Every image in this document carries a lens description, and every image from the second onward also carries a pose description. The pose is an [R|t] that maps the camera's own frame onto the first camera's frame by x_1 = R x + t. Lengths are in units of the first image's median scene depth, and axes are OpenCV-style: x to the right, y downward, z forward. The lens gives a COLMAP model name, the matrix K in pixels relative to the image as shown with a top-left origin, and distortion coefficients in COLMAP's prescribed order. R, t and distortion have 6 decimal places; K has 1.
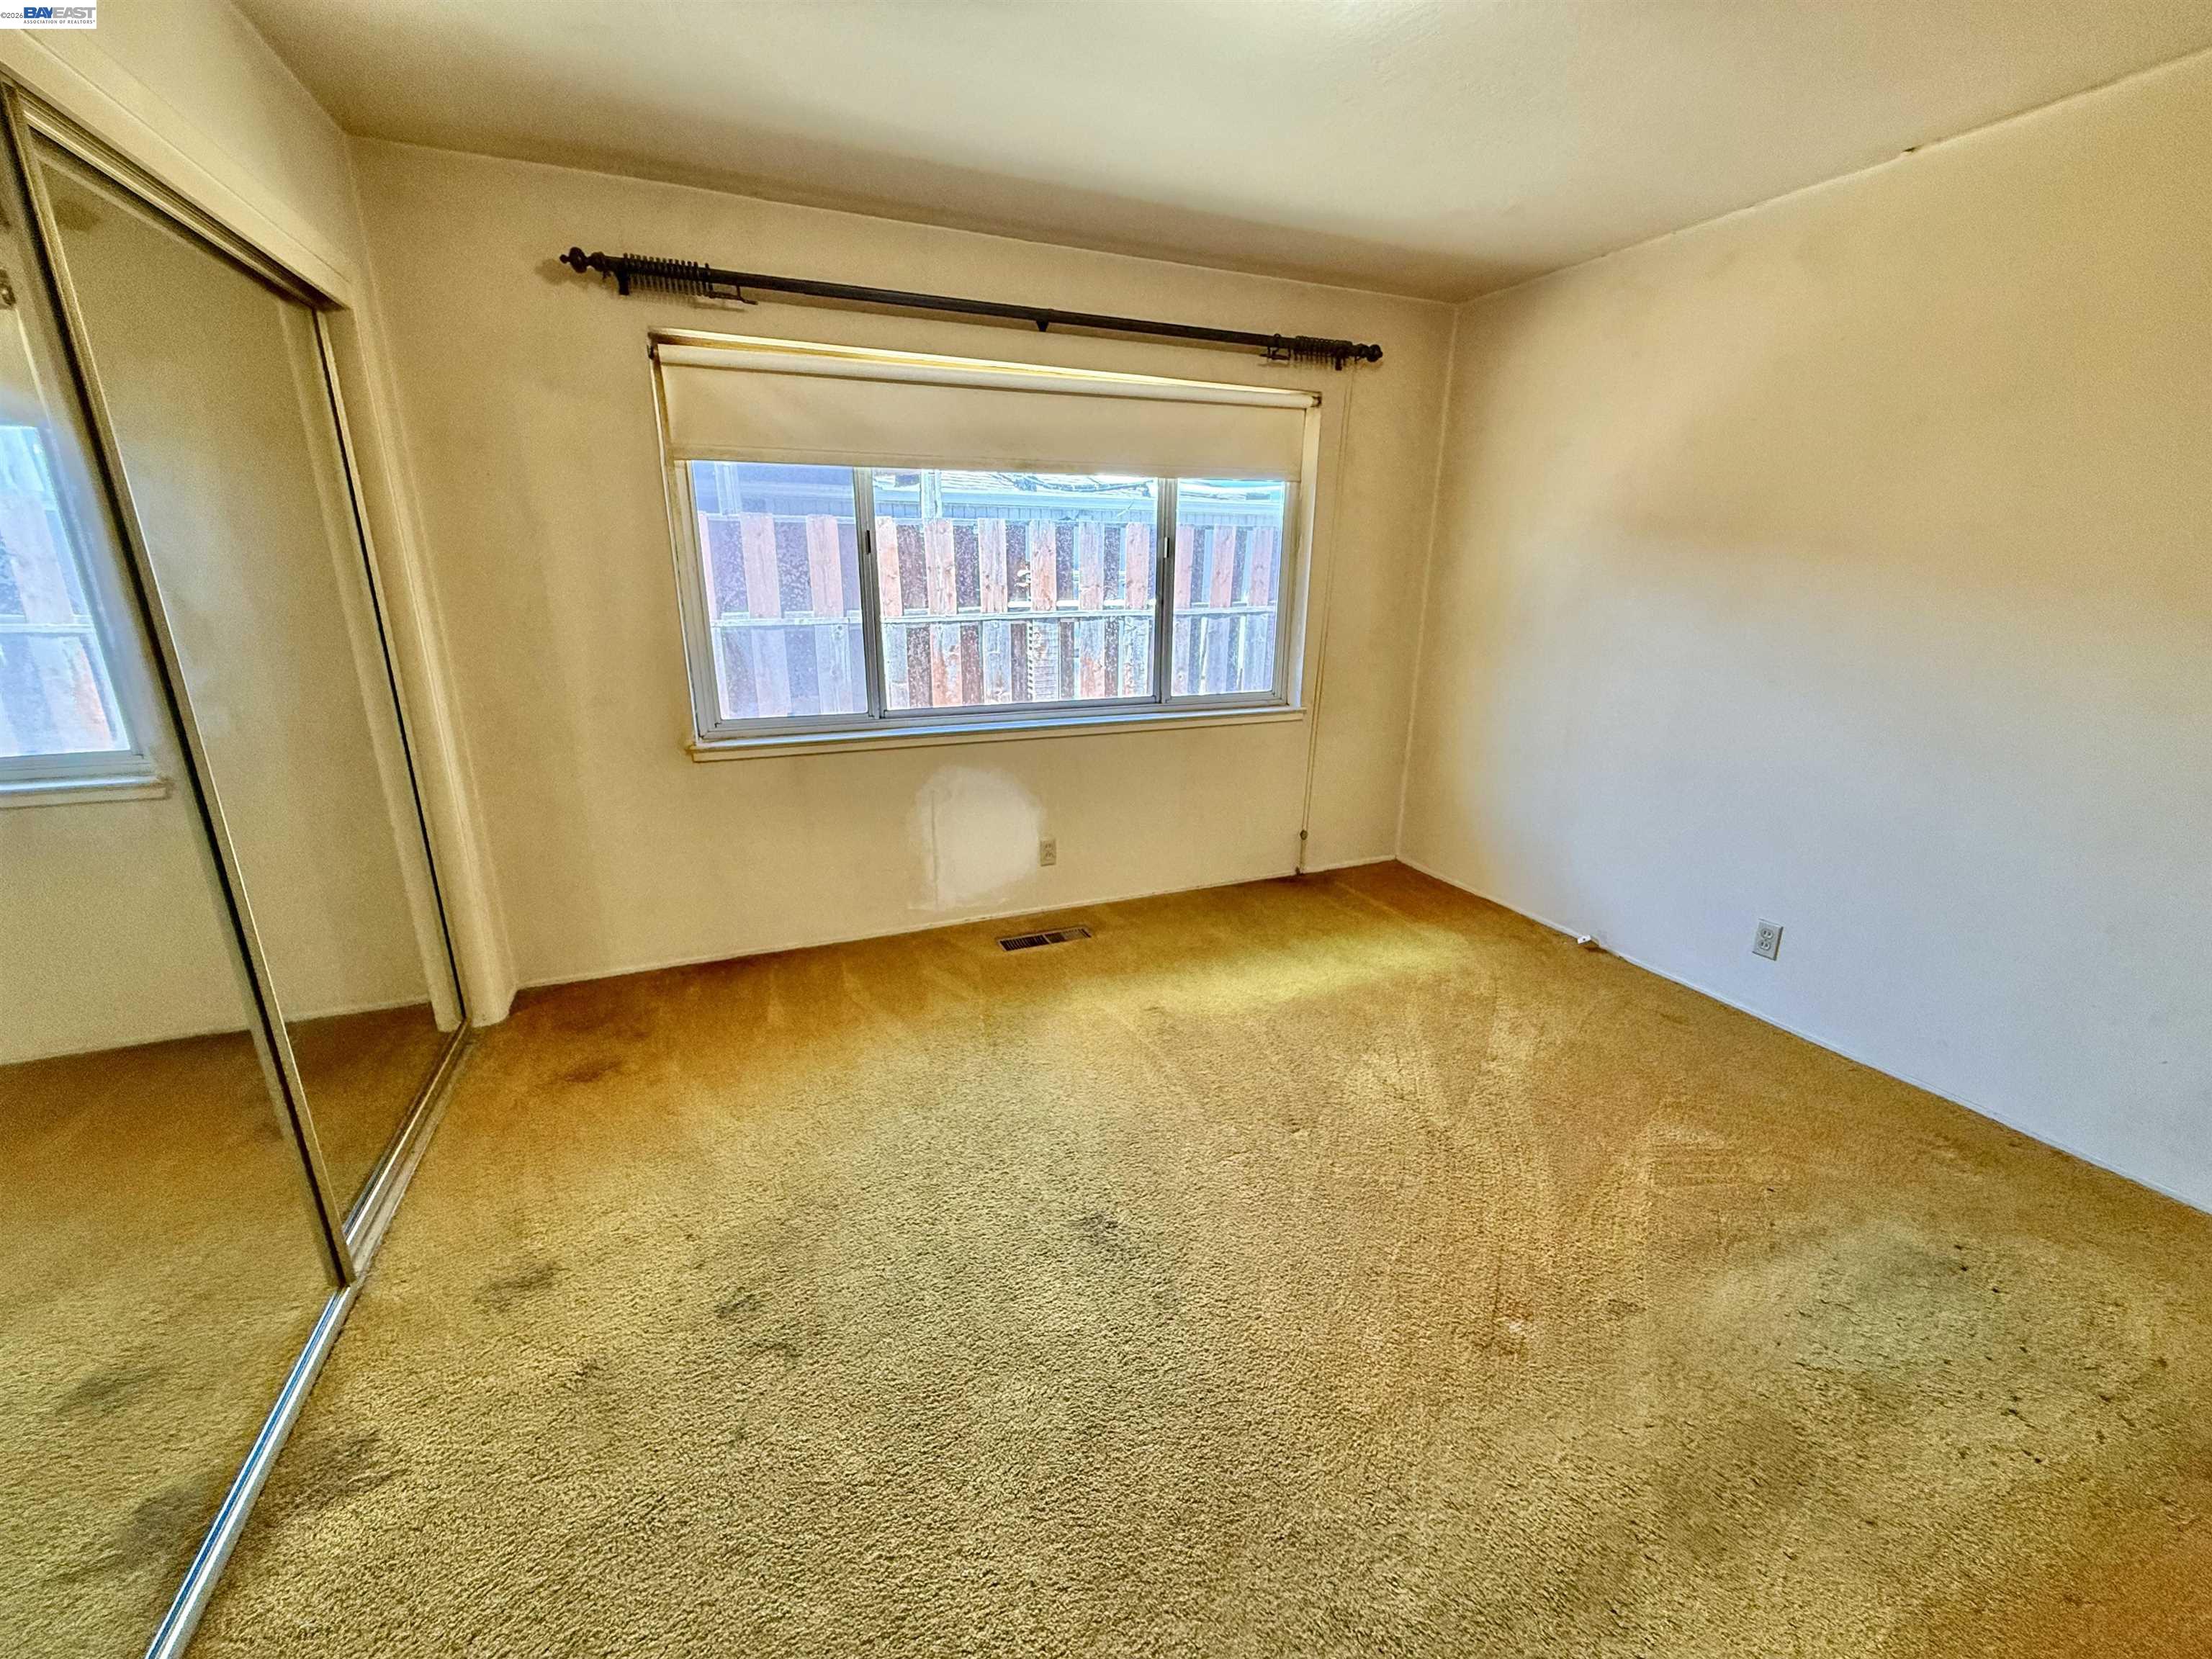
lens RADIAL K [[884.8, 0, 1098.2], [0, 884.8, 829.0], [0, 0, 1]] dist [0.000975, 0.000482]
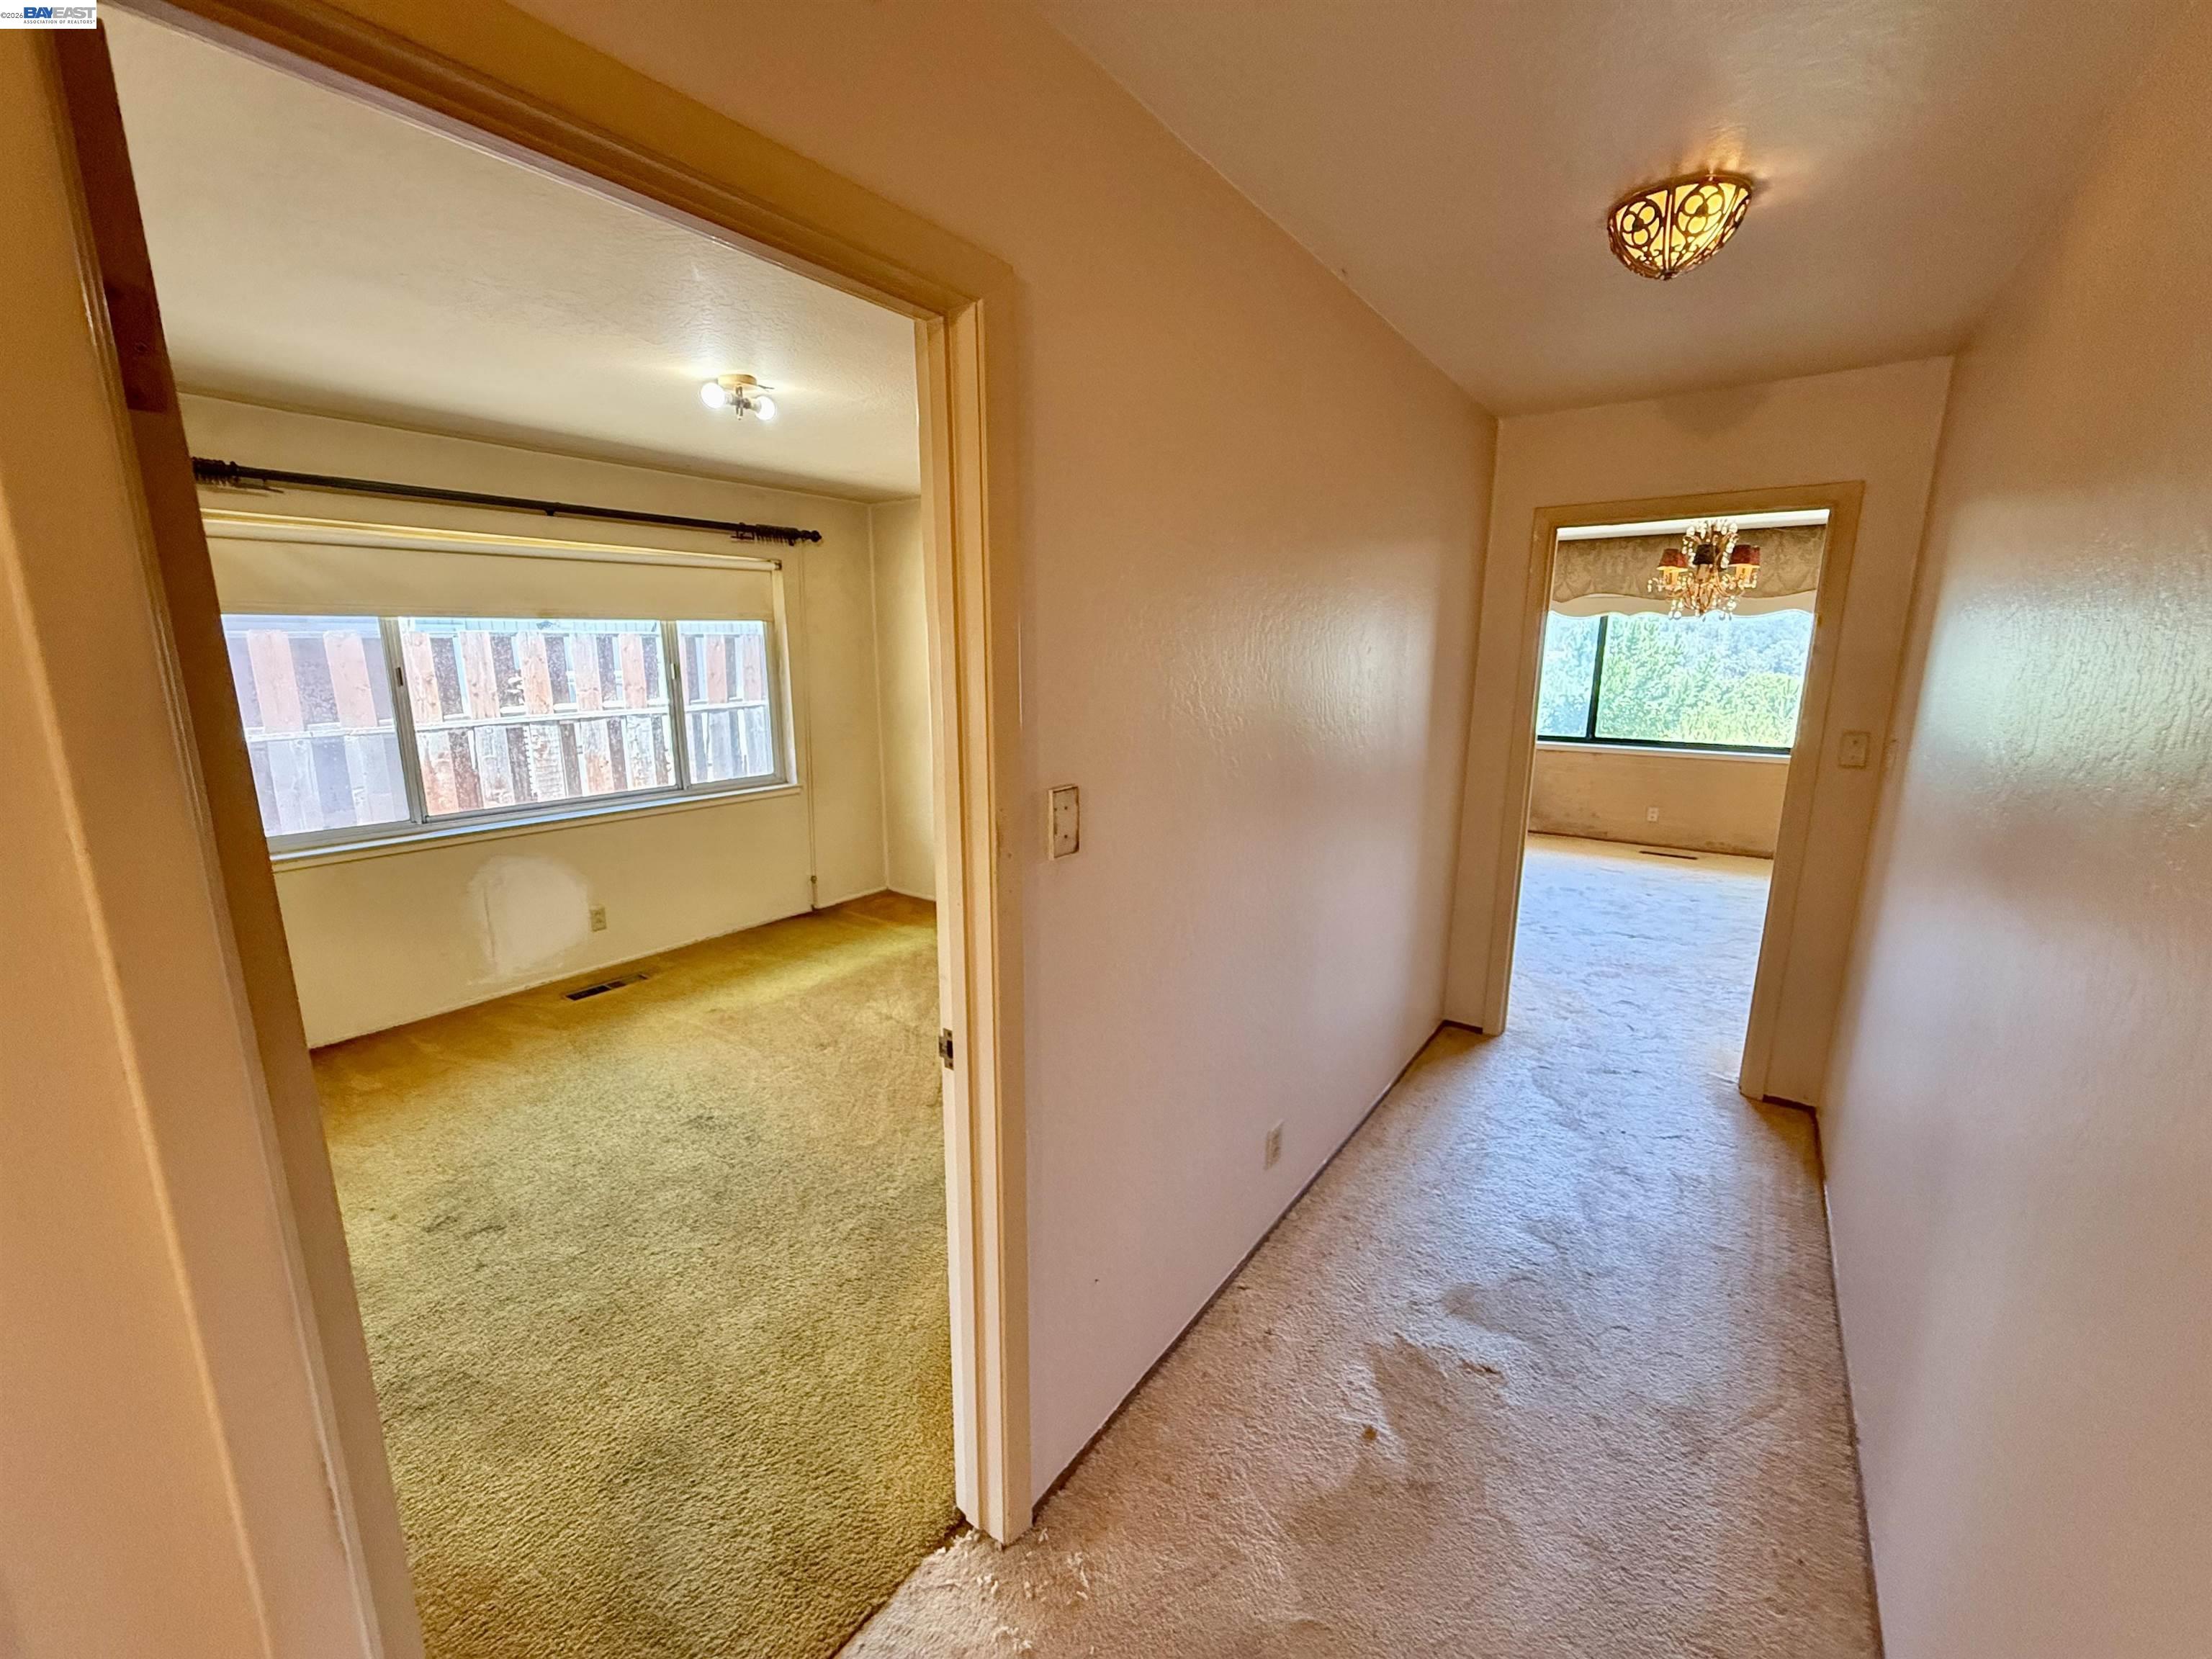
lens RADIAL K [[884.8, 0, 1104.0], [0, 884.8, 830.5], [0, 0, 1]] dist [0.000975, 0.000482]
pose [[0.853433, -0.110054, 0.509452, -0.071927], [0.150672, 0.987814, -0.039014, 0.060372], [-0.498949, 0.110056, 0.859614, -0.413897]]
